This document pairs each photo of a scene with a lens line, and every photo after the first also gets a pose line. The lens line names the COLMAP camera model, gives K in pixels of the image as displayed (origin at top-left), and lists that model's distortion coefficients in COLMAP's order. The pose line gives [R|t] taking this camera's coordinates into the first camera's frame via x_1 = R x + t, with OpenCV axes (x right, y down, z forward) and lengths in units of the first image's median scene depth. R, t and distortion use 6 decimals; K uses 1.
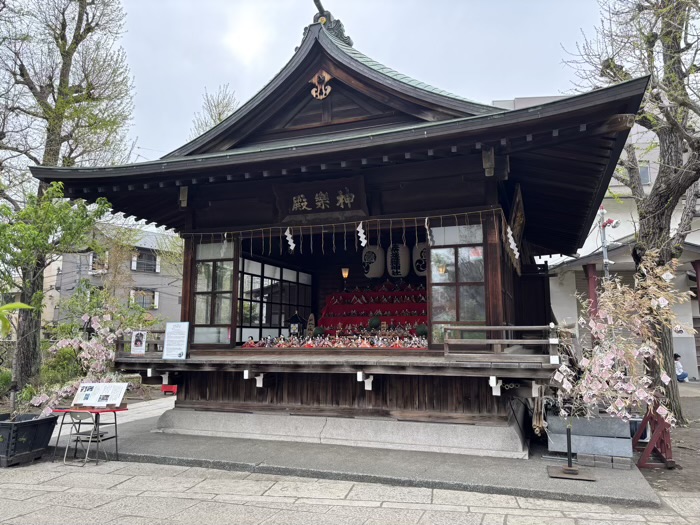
lens RADIAL K [[556.0, 0, 350.2], [0, 556.0, 255.4], [0, 0, 1]] dist [0.047090, -0.028937]
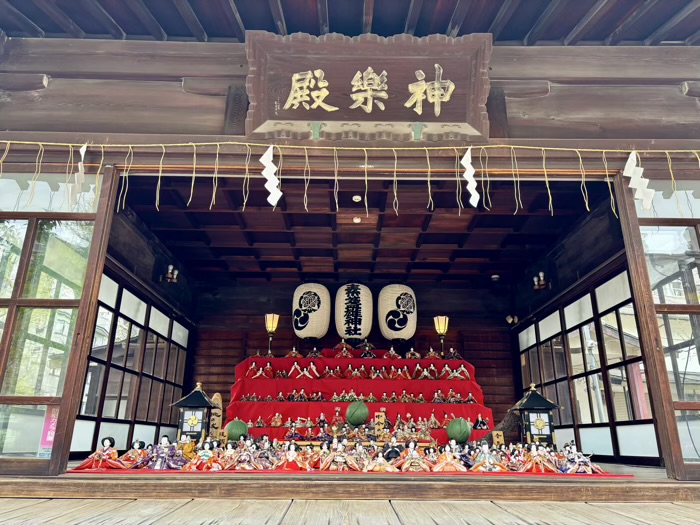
lens RADIAL K [[556.0, 0, 348.6], [0, 556.0, 249.0], [0, 0, 1]] dist [0.047090, -0.028937]
pose [[0.940459, 0.126372, 0.315543, -0.173875], [-0.063354, 0.977222, -0.202545, 0.096076], [-0.333952, 0.170494, 0.927043, 0.628152]]
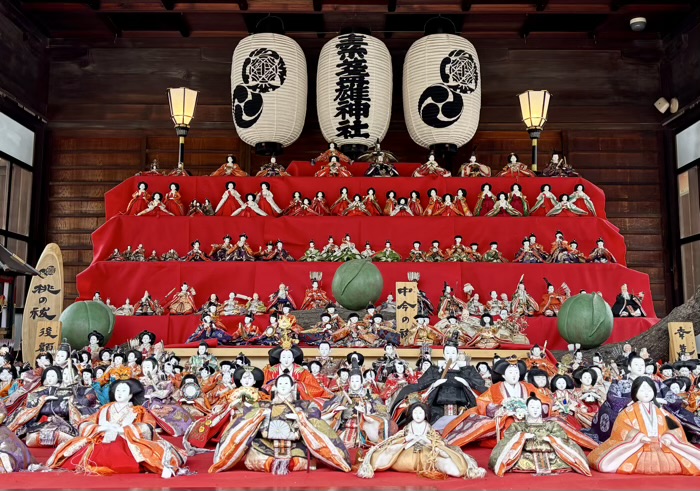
lens RADIAL K [[815.5, 0, 350.1], [0, 815.5, 244.8], [0, 0, 1]] dist [0.059484, 0.000000]
pose [[0.943130, 0.044136, 0.329482, -0.086581], [-0.057501, 0.997866, 0.030925, 0.115458], [-0.327414, -0.048112, 0.943655, 0.843423]]
